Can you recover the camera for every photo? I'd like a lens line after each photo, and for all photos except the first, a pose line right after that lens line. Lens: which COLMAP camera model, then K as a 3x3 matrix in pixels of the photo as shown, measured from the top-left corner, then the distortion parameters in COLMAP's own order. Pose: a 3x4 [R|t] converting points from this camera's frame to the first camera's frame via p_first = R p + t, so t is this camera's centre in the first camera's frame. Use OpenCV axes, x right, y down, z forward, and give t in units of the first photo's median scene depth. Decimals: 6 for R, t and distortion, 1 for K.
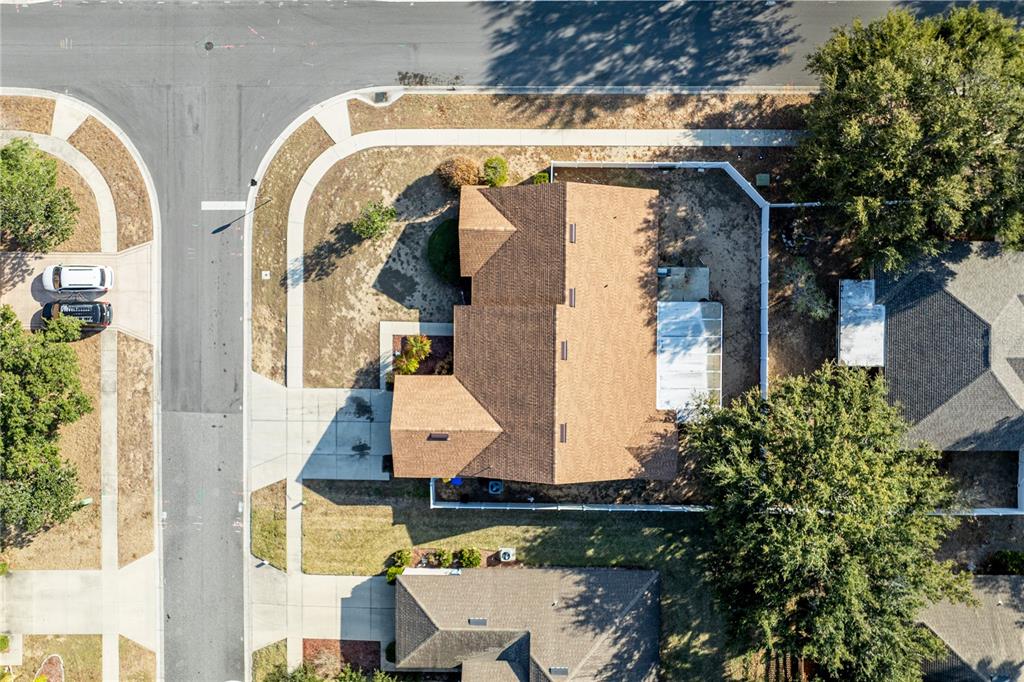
lens RADIAL K [[854.6, 0, 510.1], [0, 854.6, 327.1], [0, 0, 1]] dist [-0.004688, -0.038021]
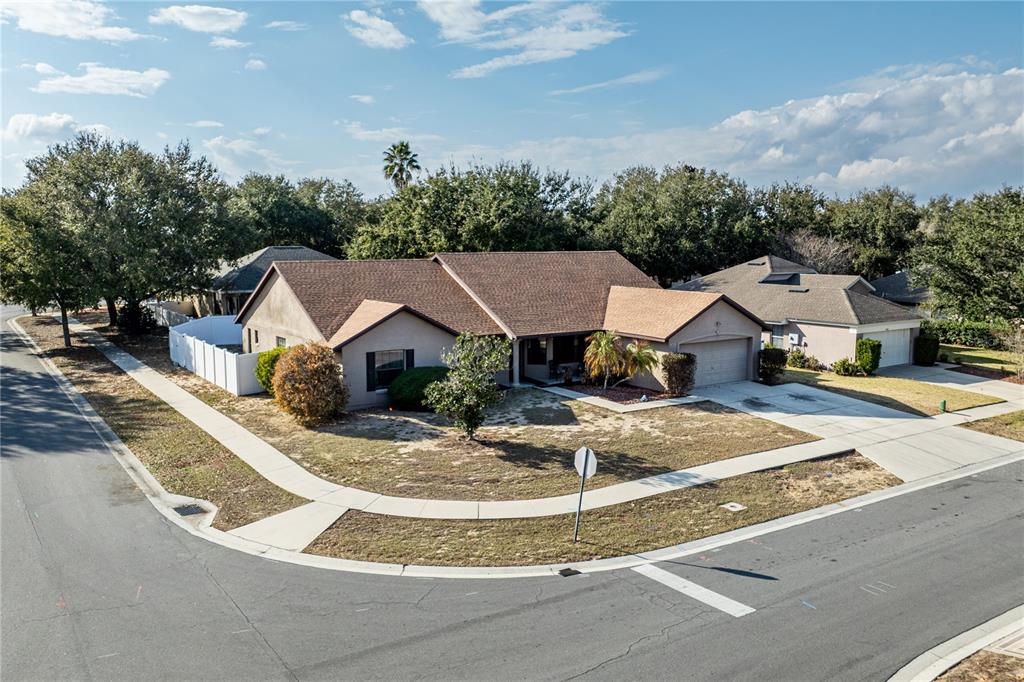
lens RADIAL K [[854.6, 0, 510.1], [0, 854.6, 327.1], [0, 0, 1]] dist [-0.004688, -0.038021]
pose [[-0.569204, -0.071514, 0.819080, -0.547199], [0.821982, -0.072230, 0.564914, -0.363728], [0.018763, 0.994821, 0.099897, 0.884703]]
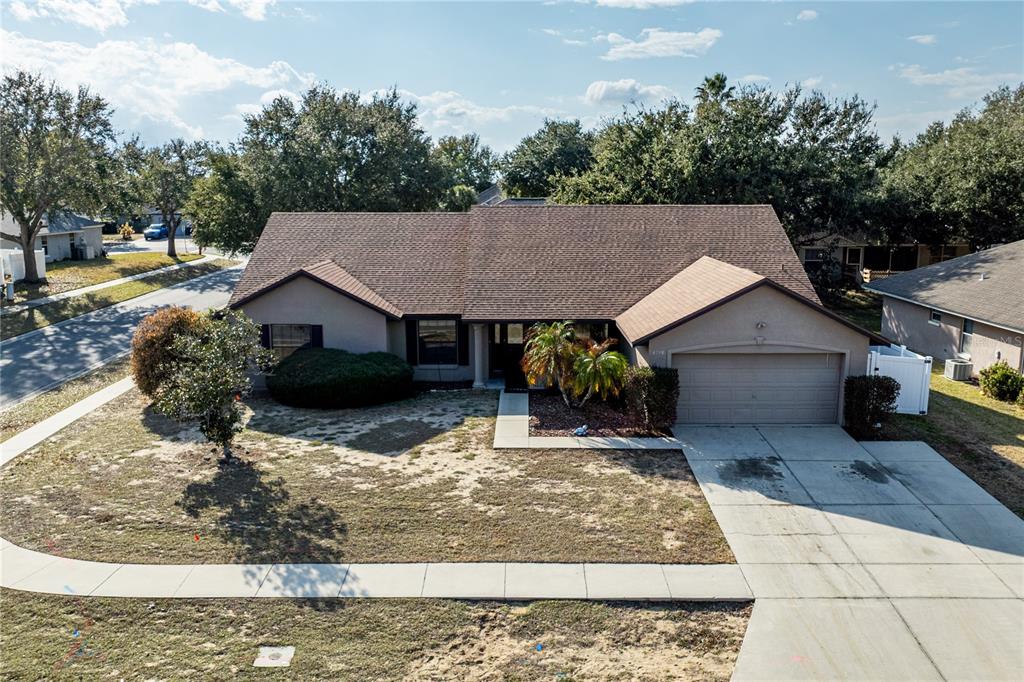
lens RADIAL K [[854.6, 0, 510.1], [0, 854.6, 327.1], [0, 0, 1]] dist [-0.004688, -0.038021]
pose [[-0.001859, -0.141738, 0.989903, -0.497279], [0.999902, -0.013982, -0.000124, 0.001361], [0.013859, 0.989806, 0.141750, 0.892593]]
